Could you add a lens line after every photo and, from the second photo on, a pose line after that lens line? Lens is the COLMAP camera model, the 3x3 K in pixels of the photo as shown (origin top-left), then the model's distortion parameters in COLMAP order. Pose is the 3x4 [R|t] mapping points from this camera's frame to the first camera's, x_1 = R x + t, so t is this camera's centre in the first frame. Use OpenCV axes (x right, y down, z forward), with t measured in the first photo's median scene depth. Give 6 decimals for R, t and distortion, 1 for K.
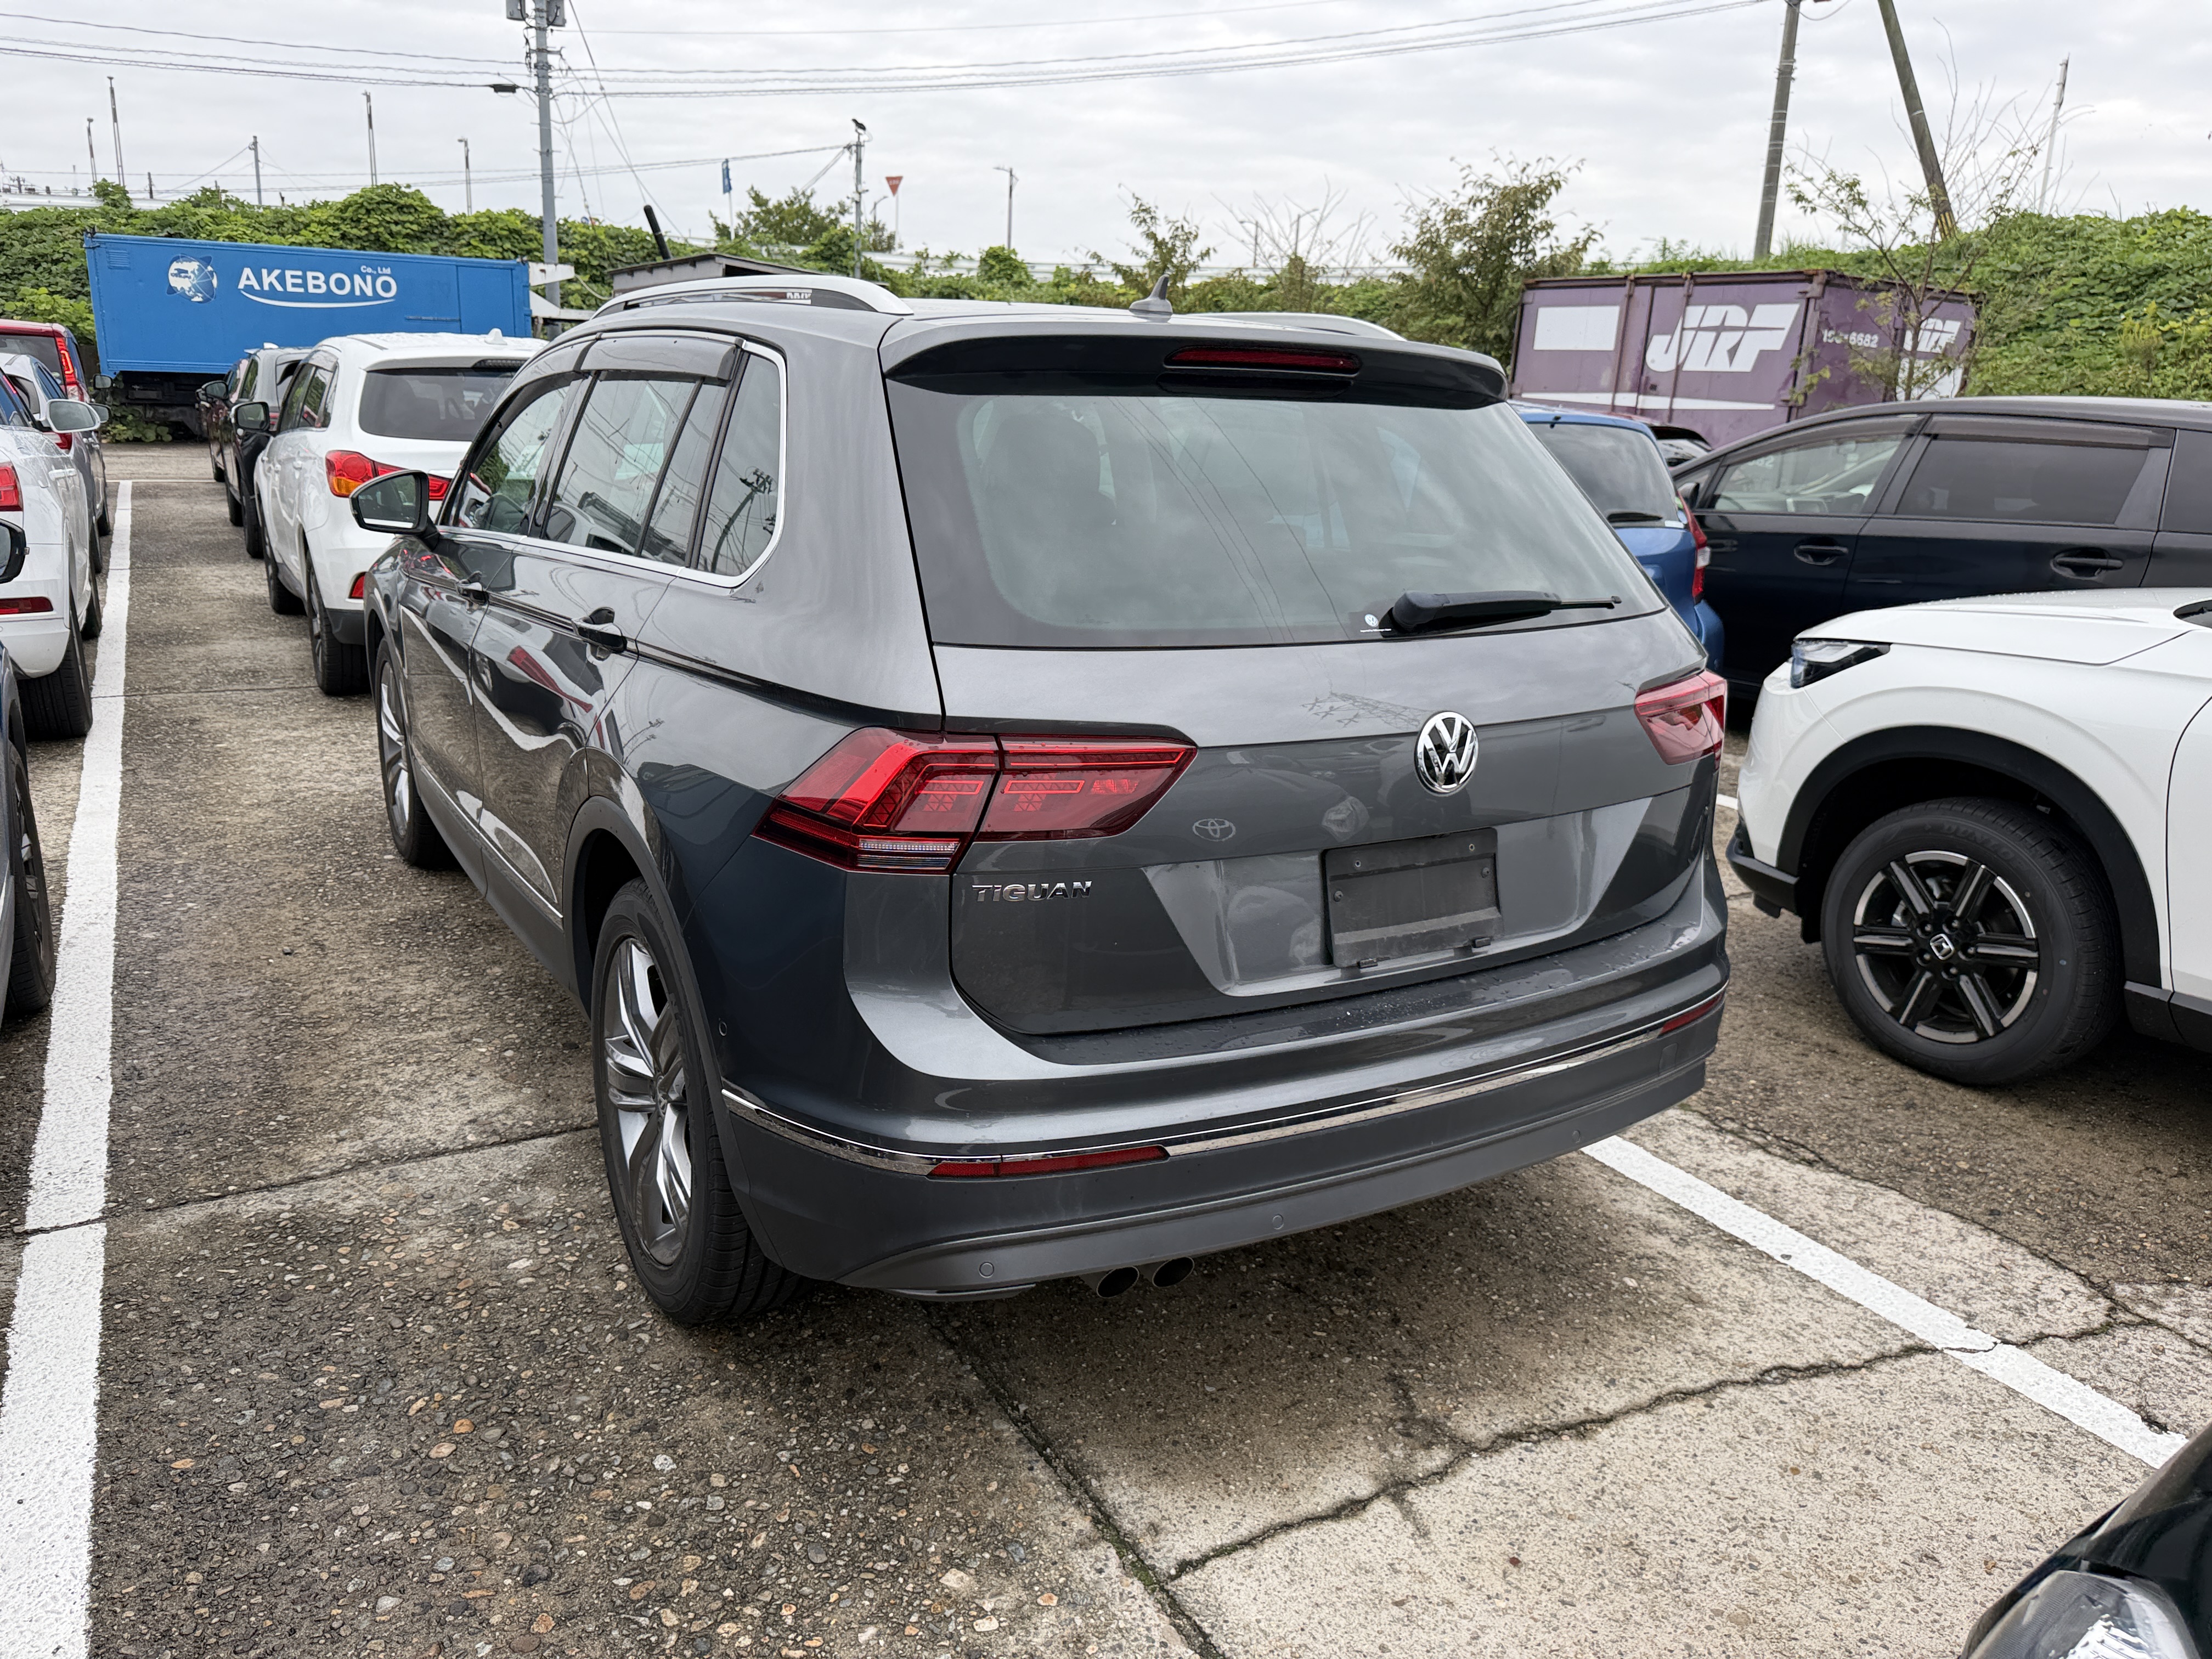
lens RADIAL K [[1667.4, 0, 1106.0], [0, 1667.4, 829.5], [0, 0, 1]] dist [0.005624, -0.011287]
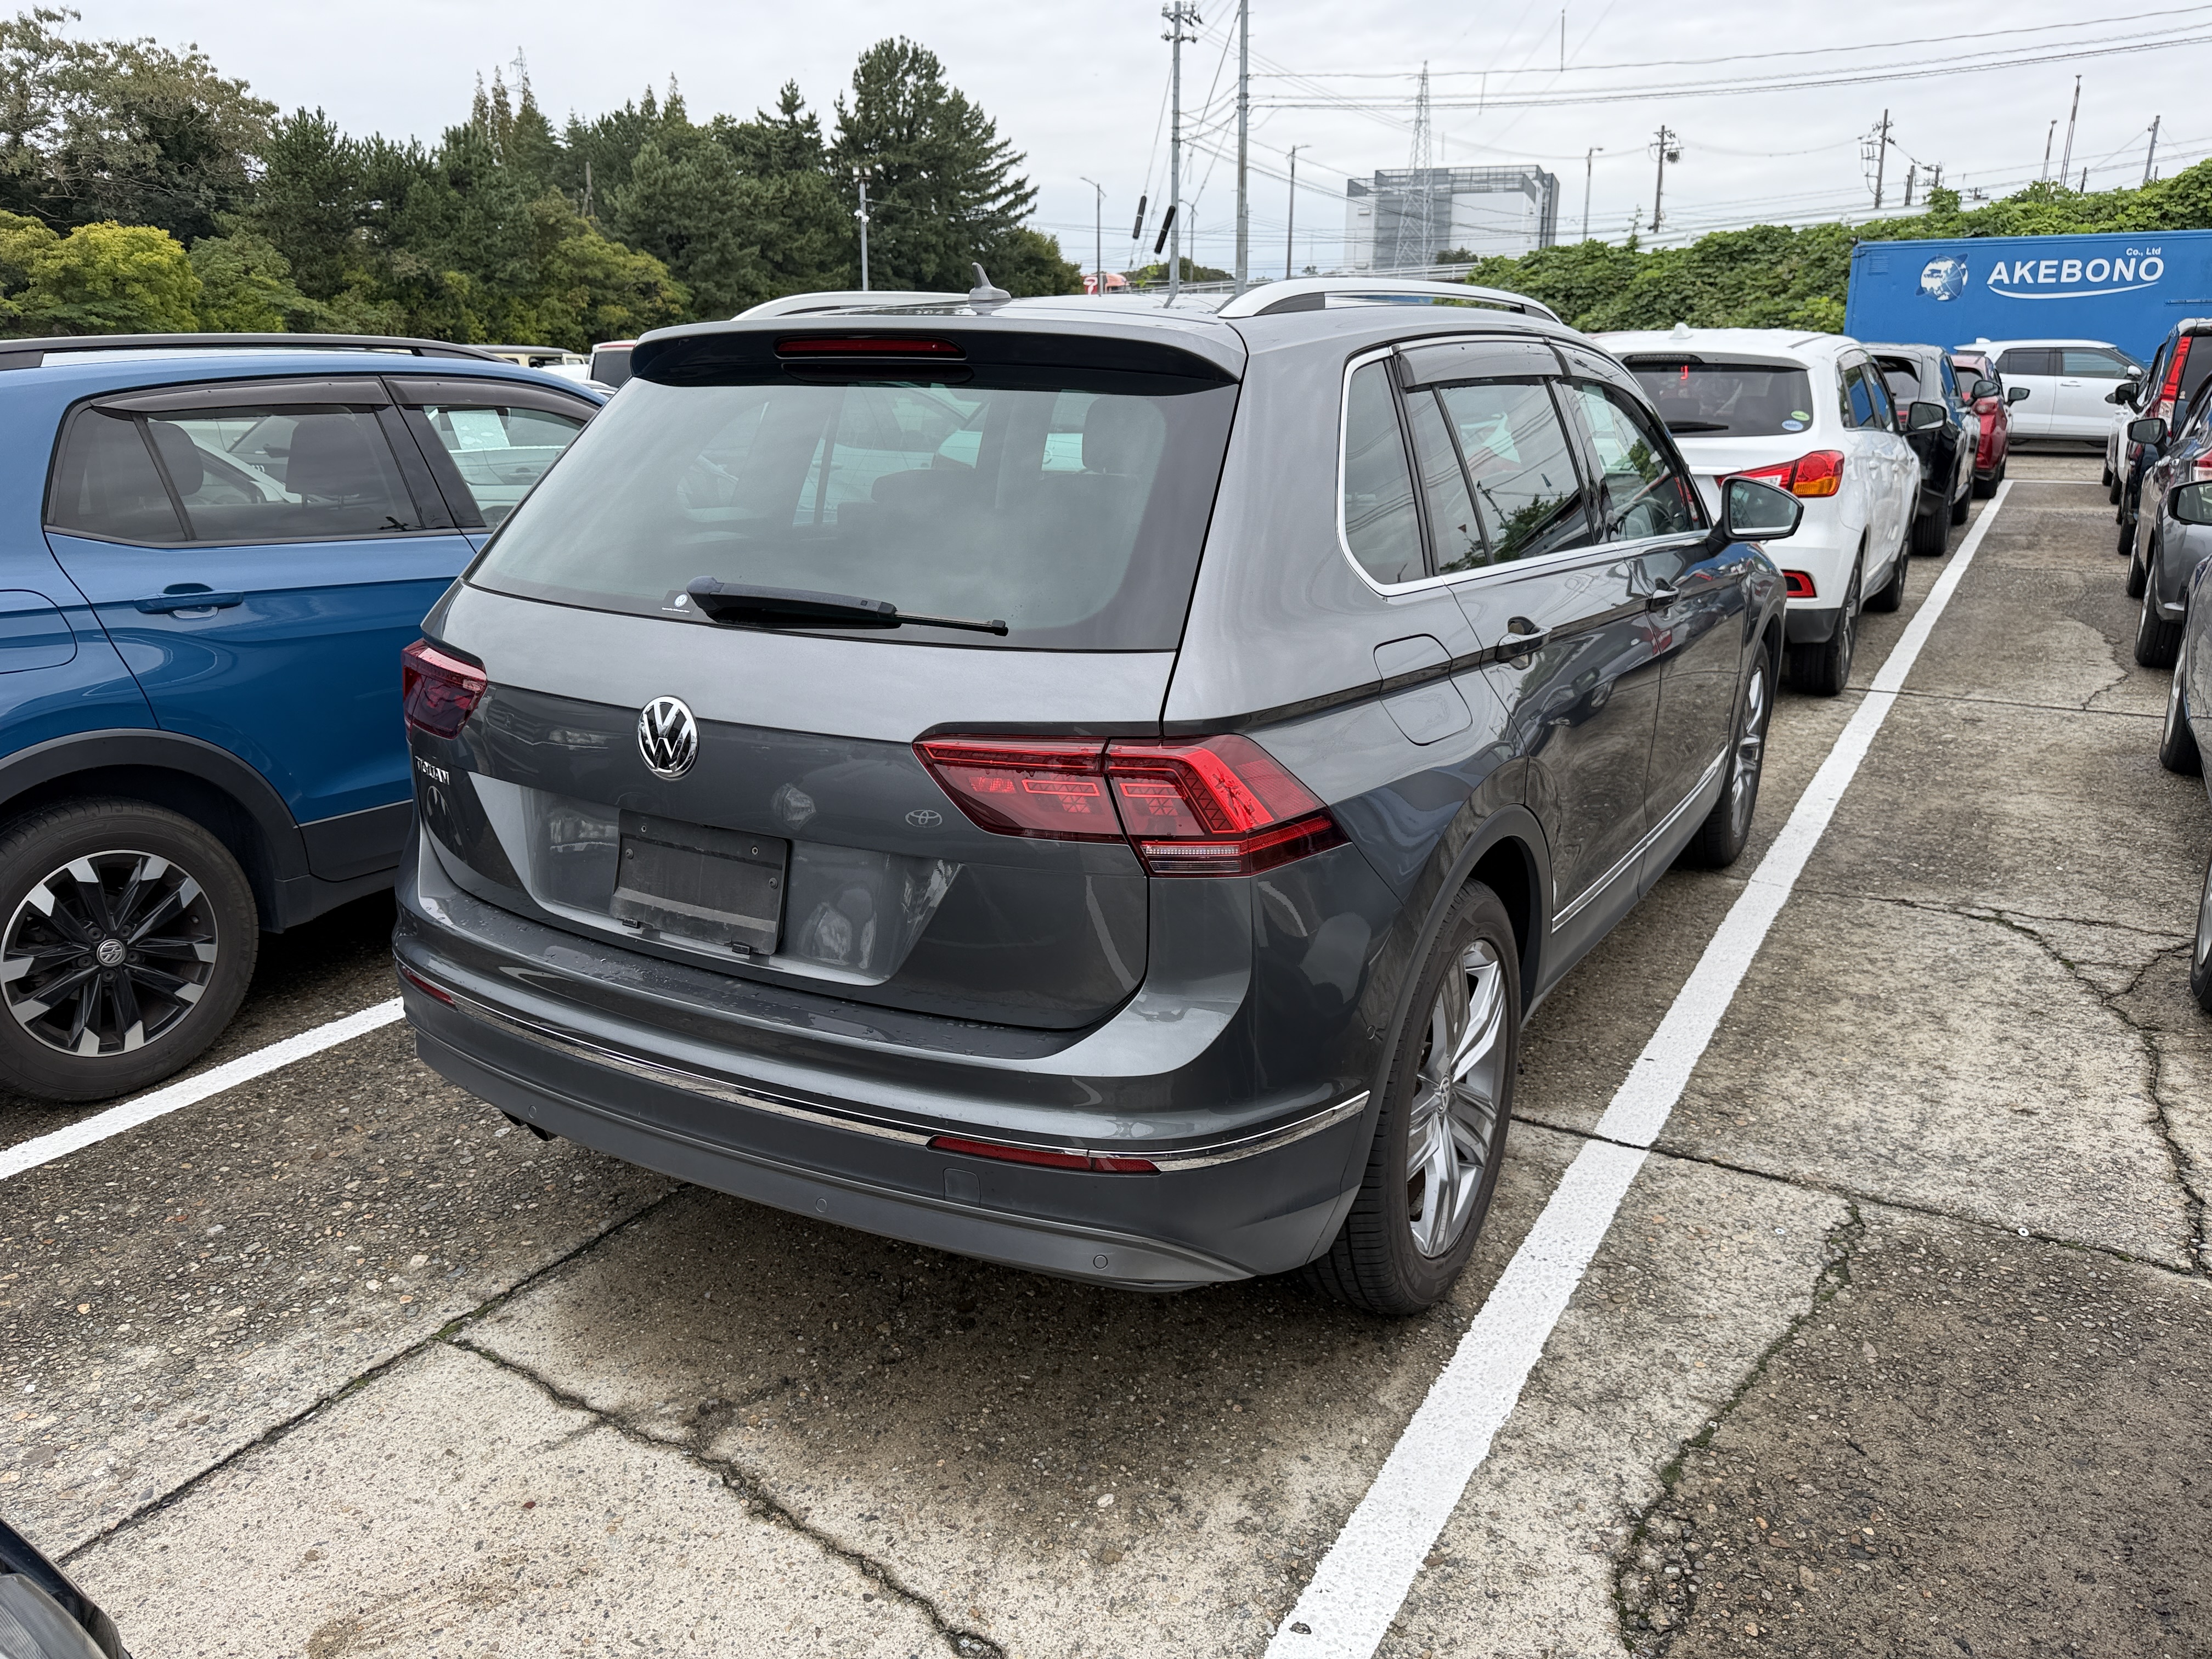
lens RADIAL K [[1667.4, 0, 1106.0], [0, 1667.4, 829.5], [0, 0, 1]] dist [0.005624, -0.011287]
pose [[0.434845, 0.208137, -0.876121, 0.176395], [-0.207405, 0.969914, 0.127478, -0.025435], [0.876295, 0.126278, 0.464931, 0.112101]]
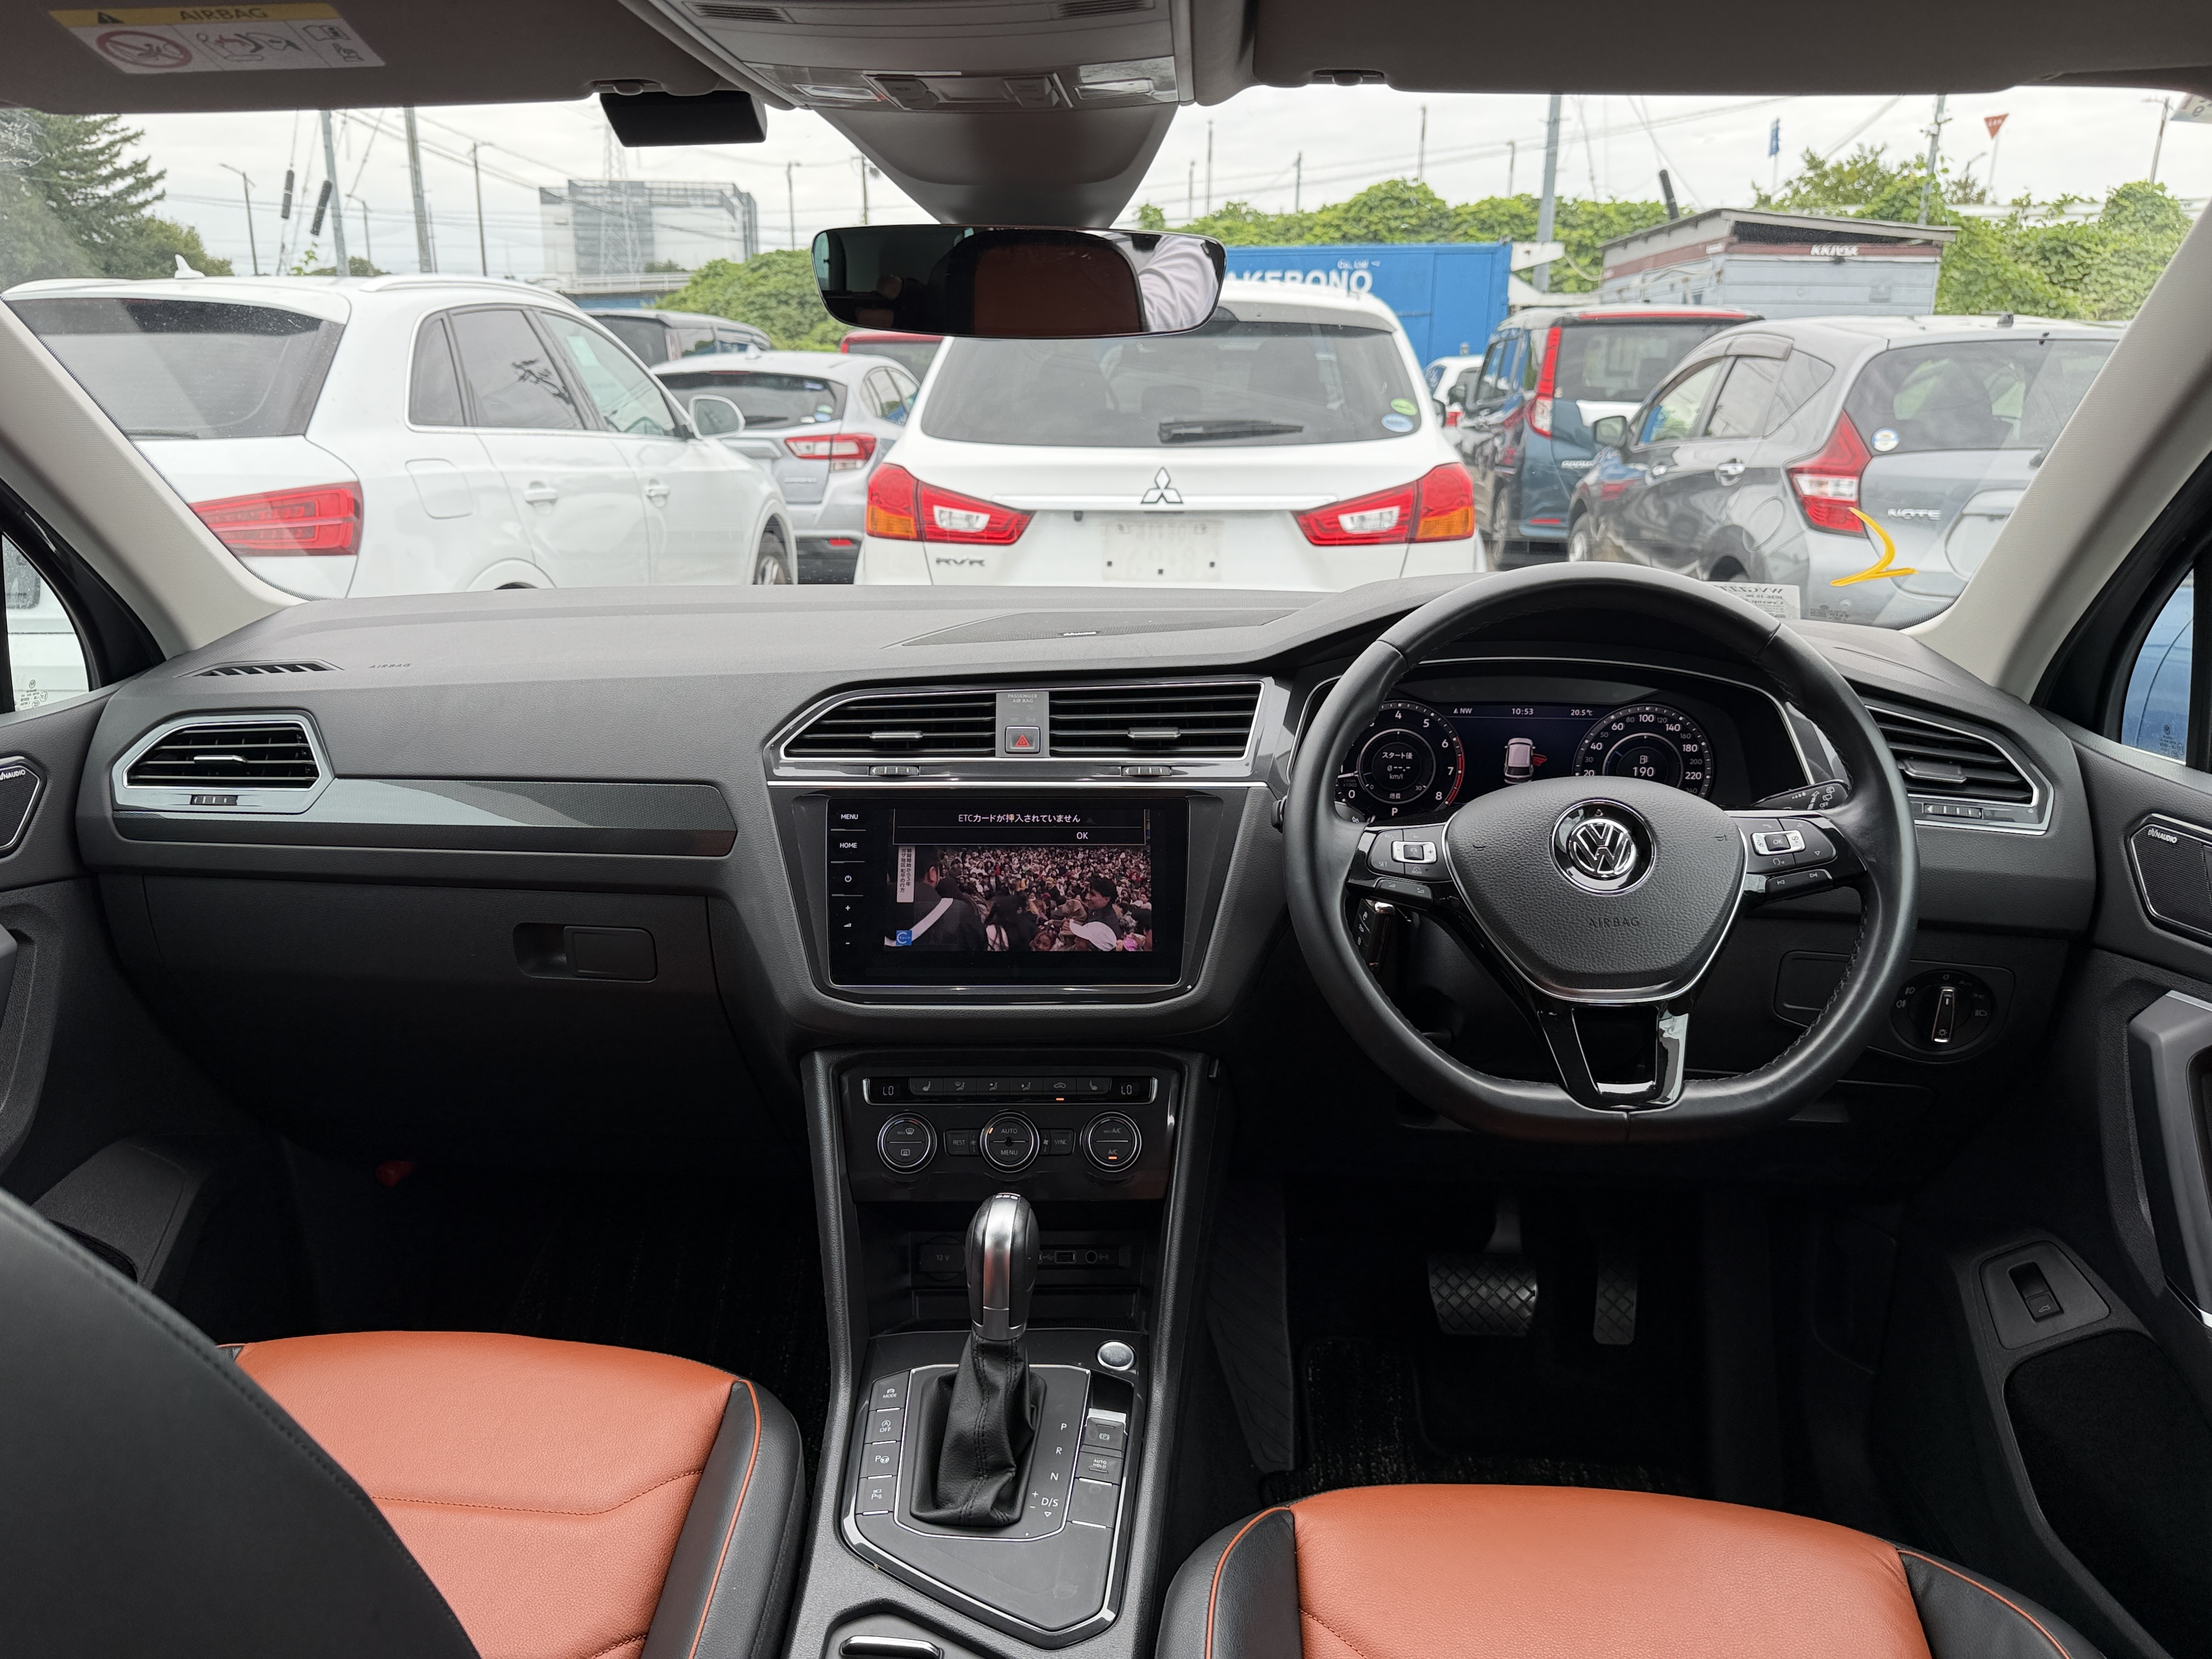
lens RADIAL K [[1475.7, 0, 1085.8], [0, 1475.7, 782.3], [0, 0, 1]] dist [-0.000792, -0.002723]
pose [[0.797386, 0.124959, -0.590391, -0.020226], [-0.124868, 0.991319, 0.041170, -0.053006], [0.590410, 0.040893, 0.806067, 0.227254]]
